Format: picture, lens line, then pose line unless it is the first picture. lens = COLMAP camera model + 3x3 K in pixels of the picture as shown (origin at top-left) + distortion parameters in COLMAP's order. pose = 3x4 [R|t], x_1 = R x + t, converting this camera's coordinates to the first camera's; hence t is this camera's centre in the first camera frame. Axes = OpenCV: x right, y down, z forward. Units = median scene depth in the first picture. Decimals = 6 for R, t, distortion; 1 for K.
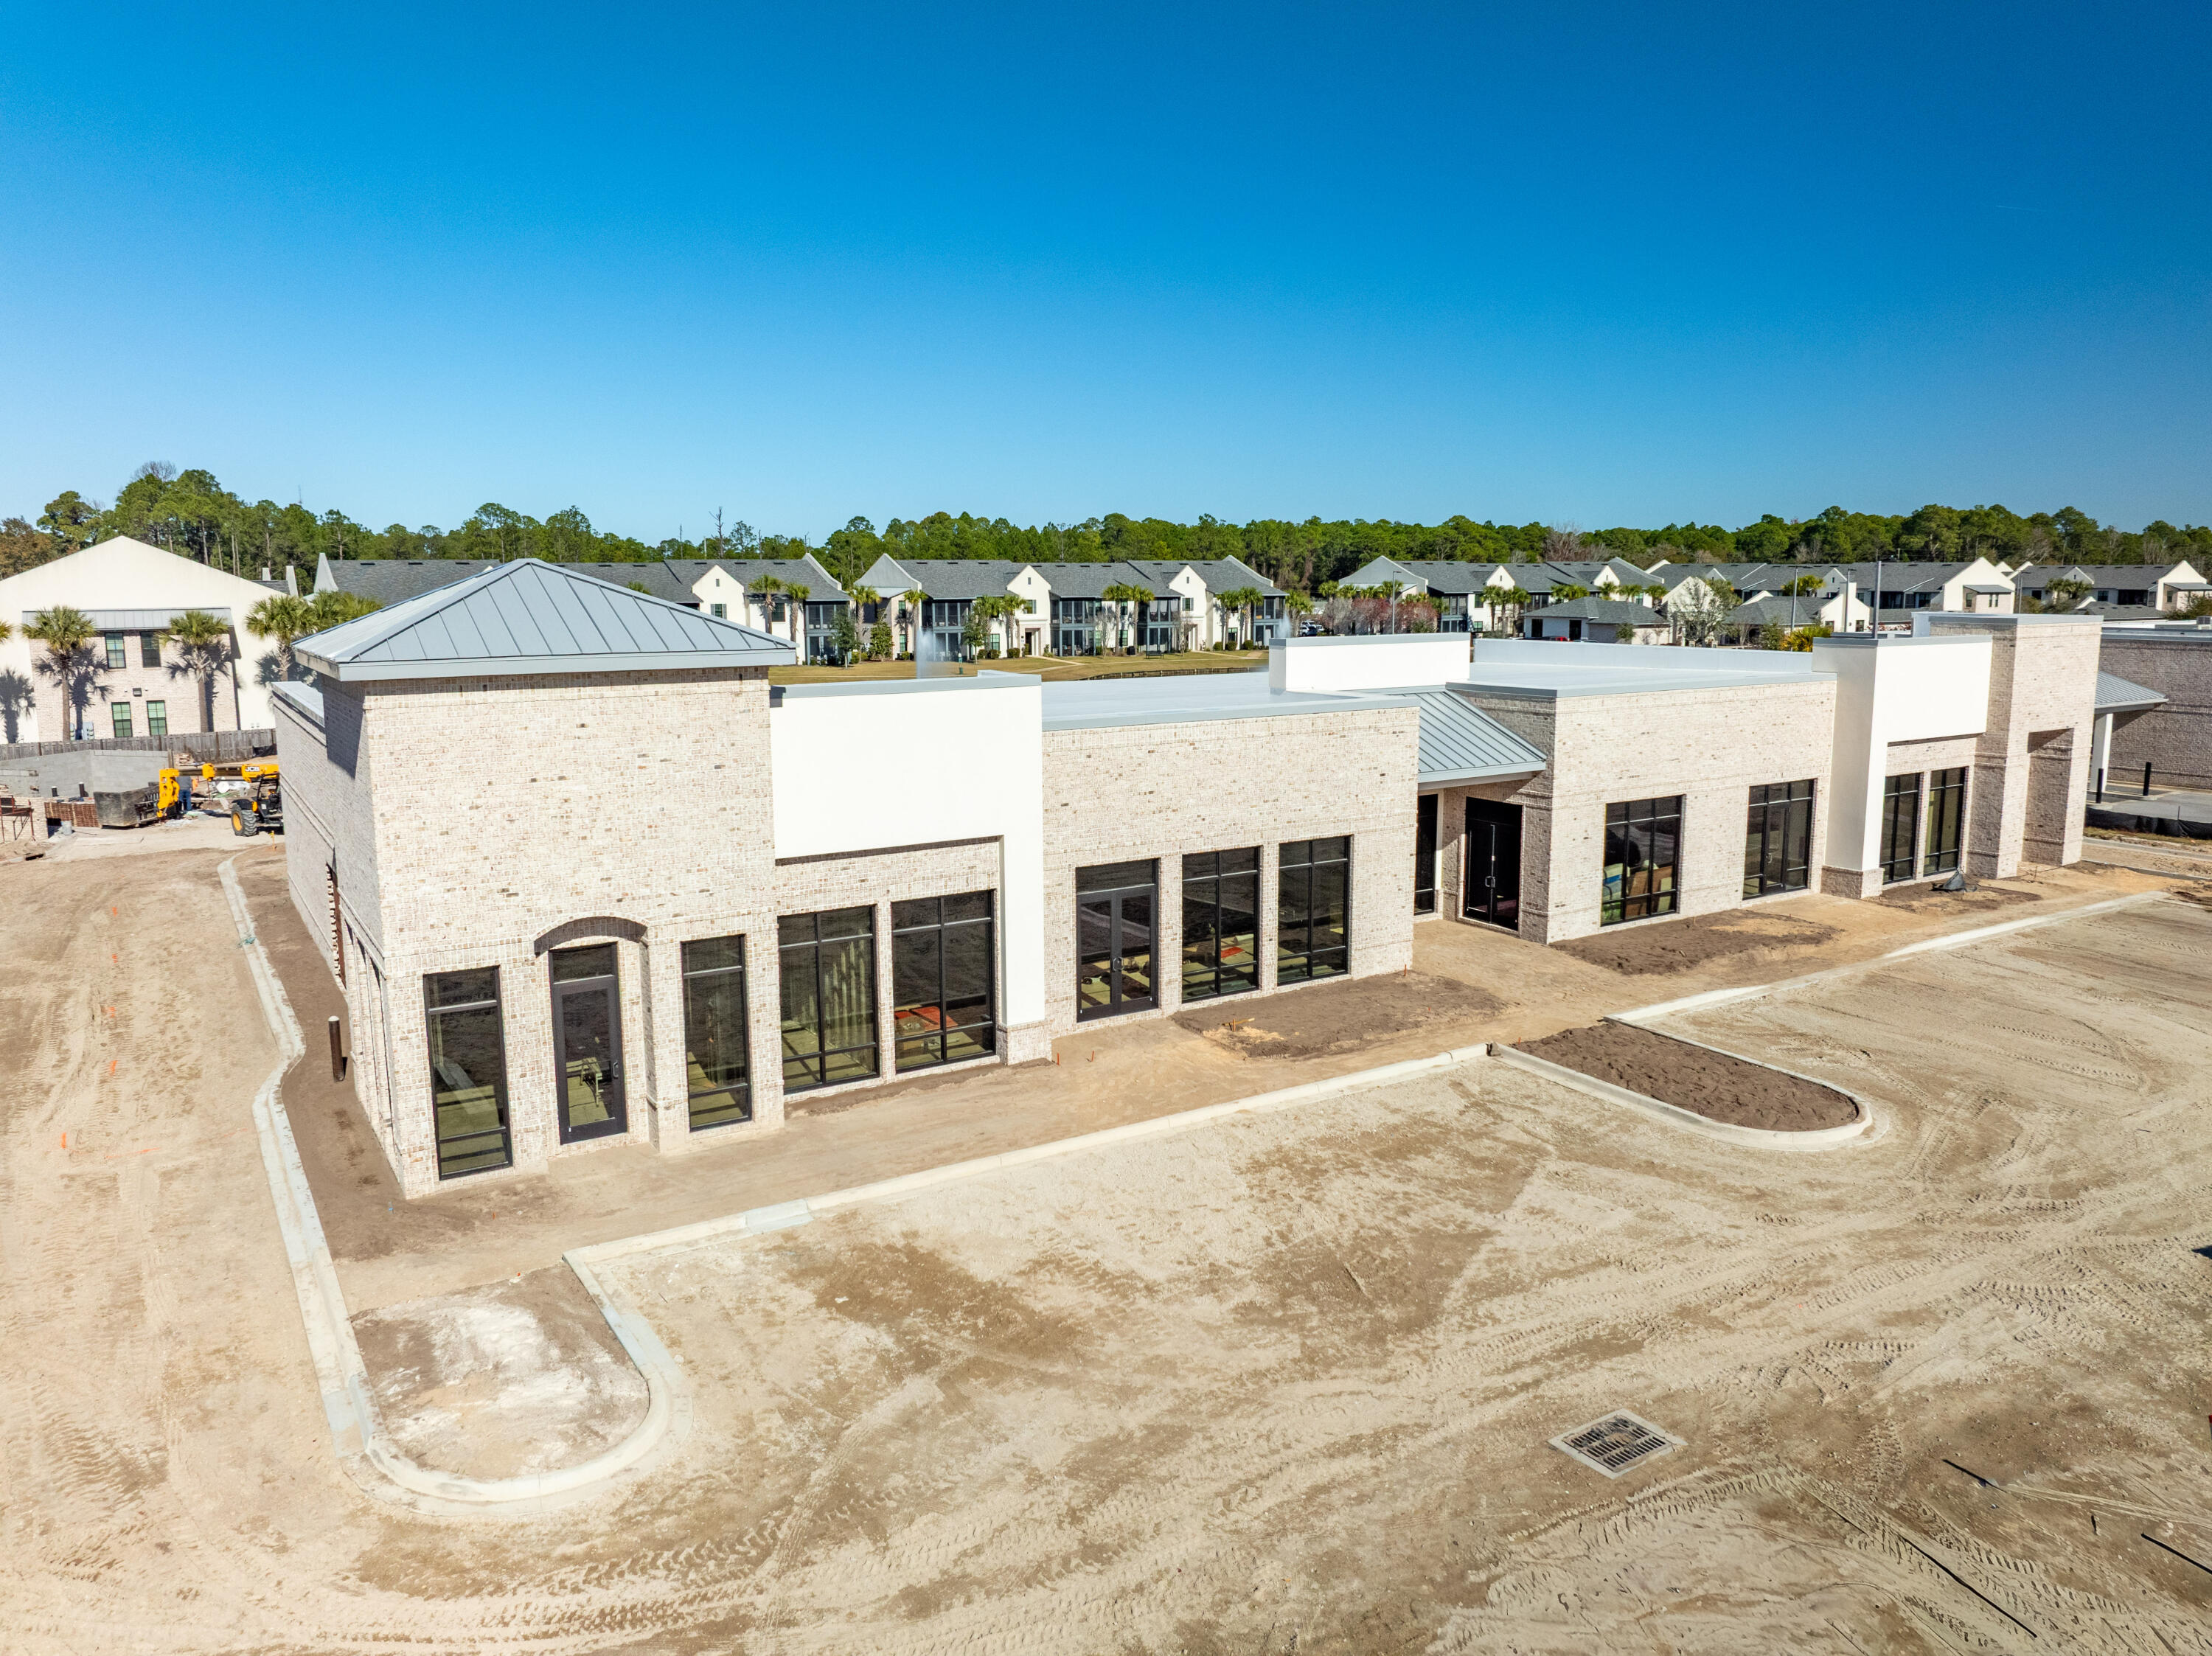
lens RADIAL K [[1557.2, 0, 1115.2], [0, 1557.2, 805.5], [0, 0, 1]] dist [-0.034212, -0.006957]
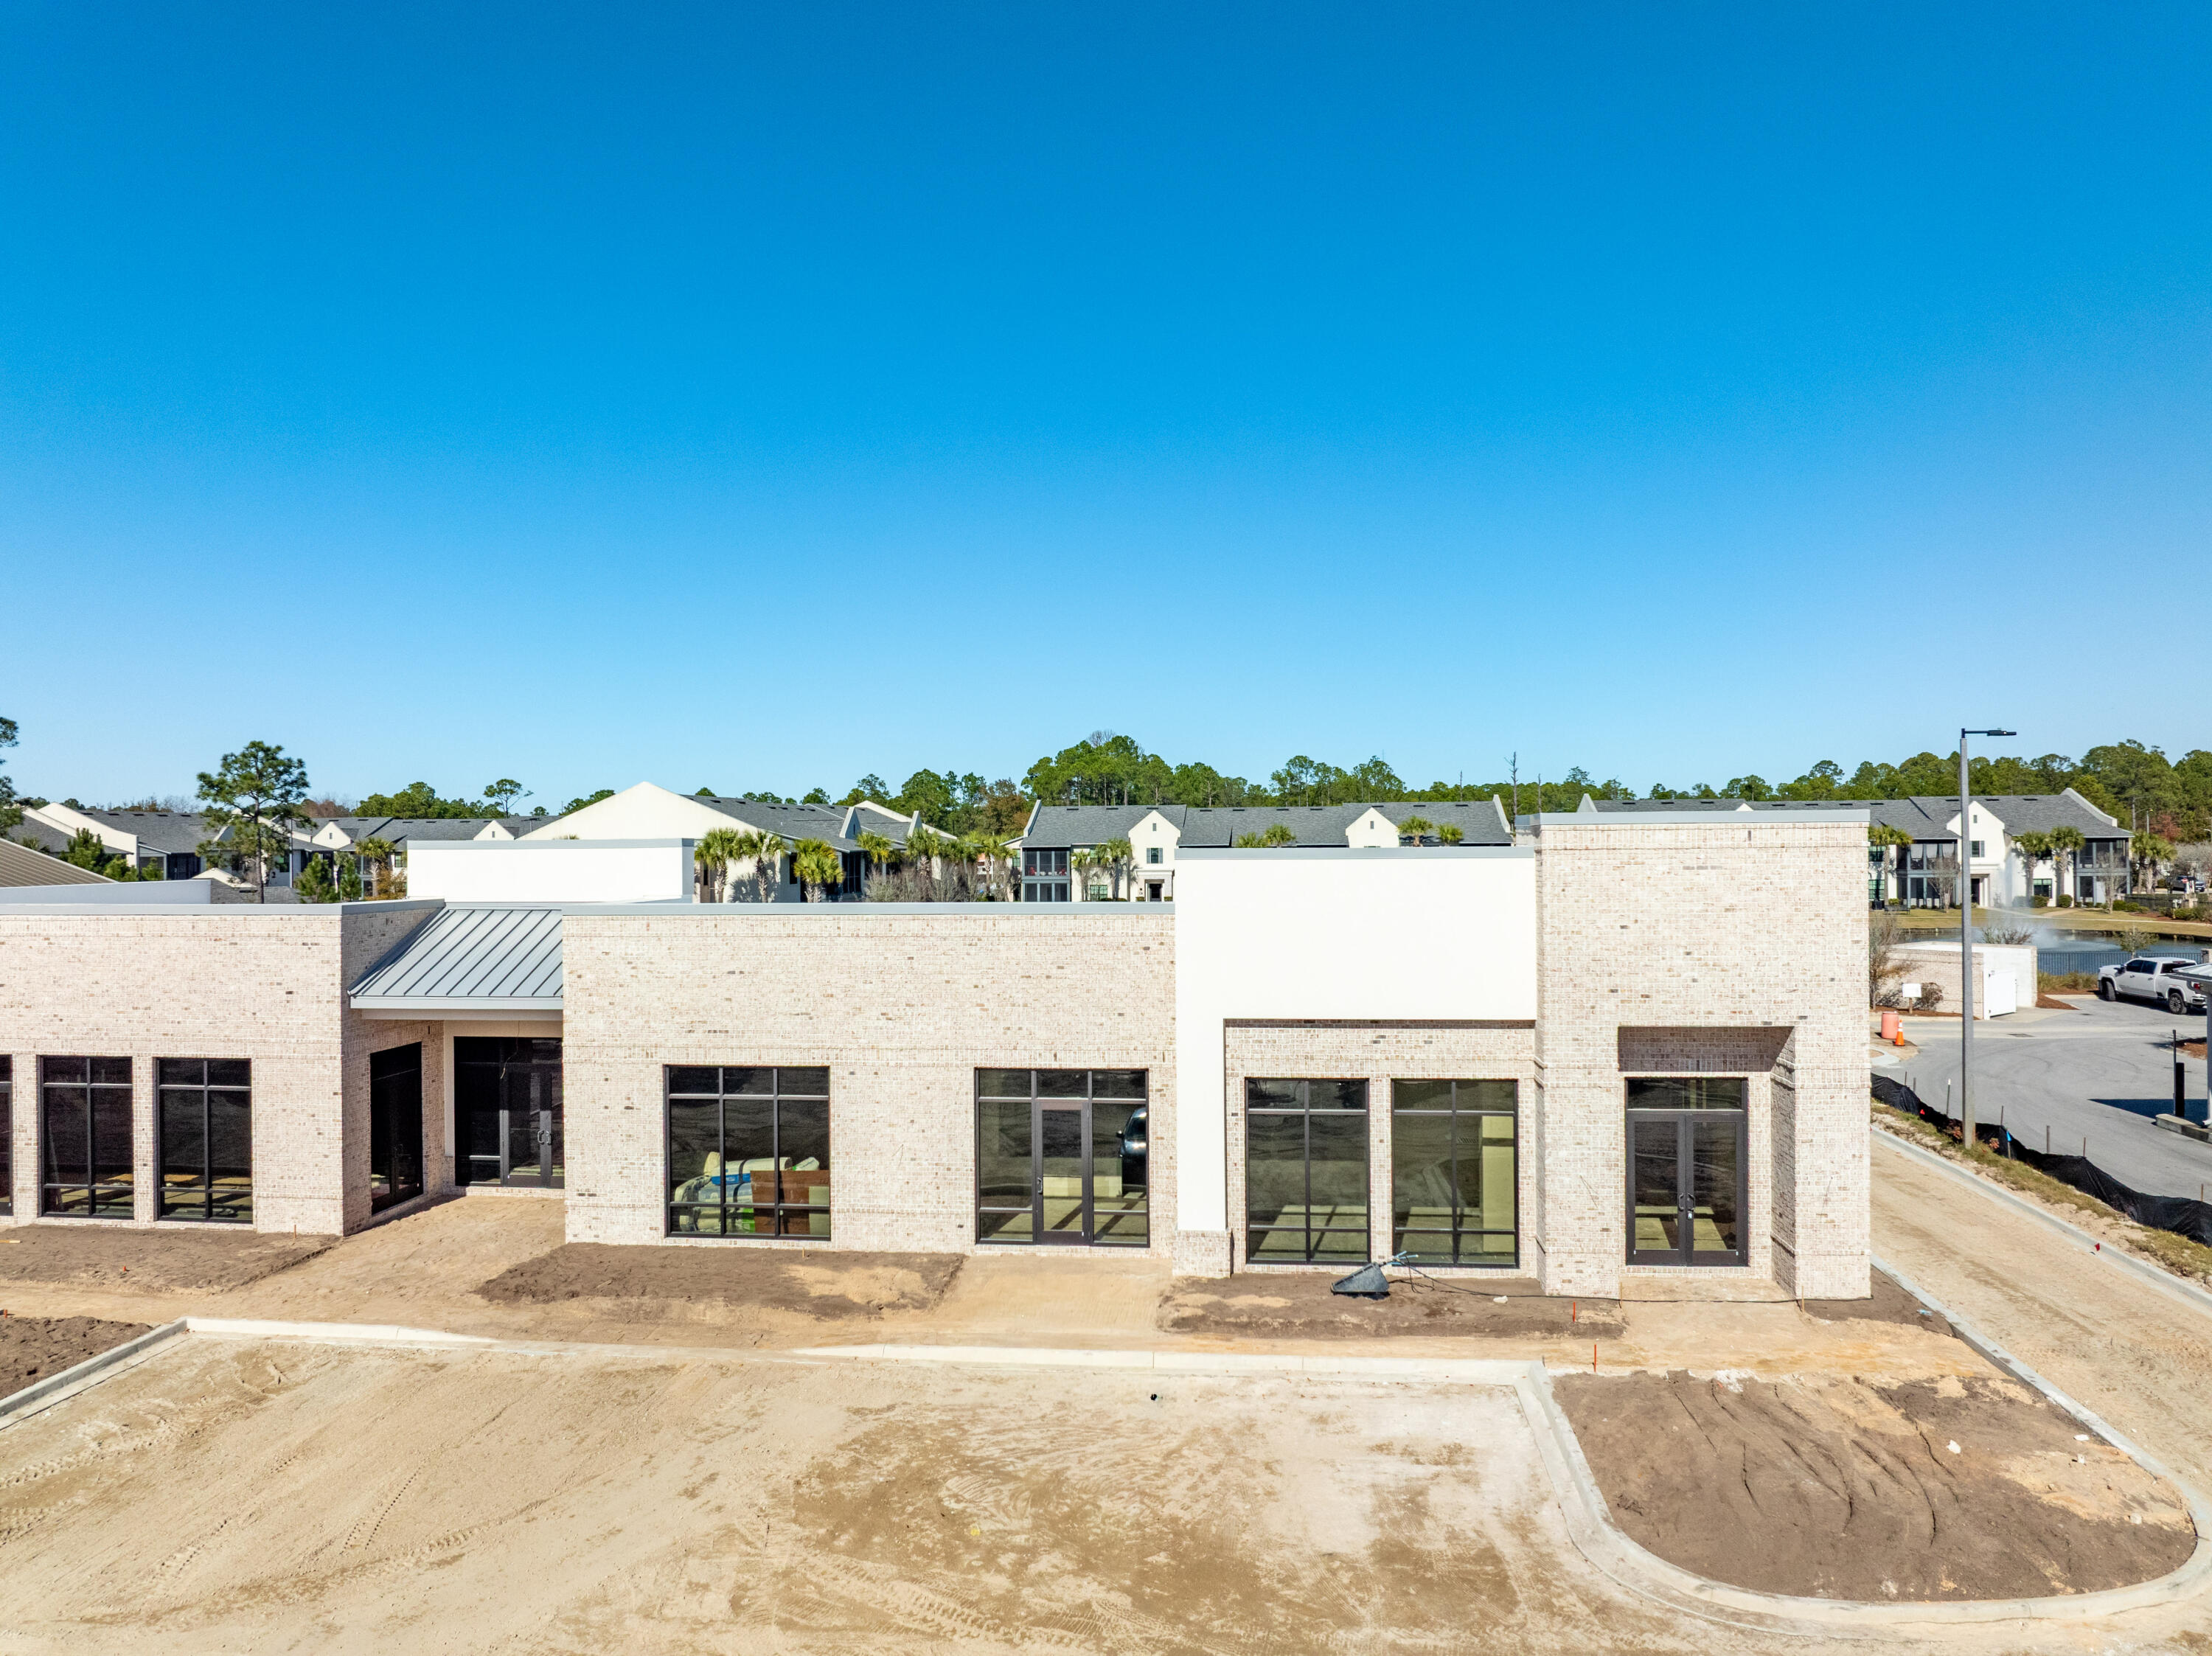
lens RADIAL K [[1557.2, 0, 1116.8], [0, 1557.2, 800.2], [0, 0, 1]] dist [-0.034212, -0.006957]
pose [[0.779427, -0.018099, -0.626232, 0.451423], [-0.085888, 0.987058, -0.135426, -0.020737], [0.620578, 0.159340, 0.767785, 0.262713]]
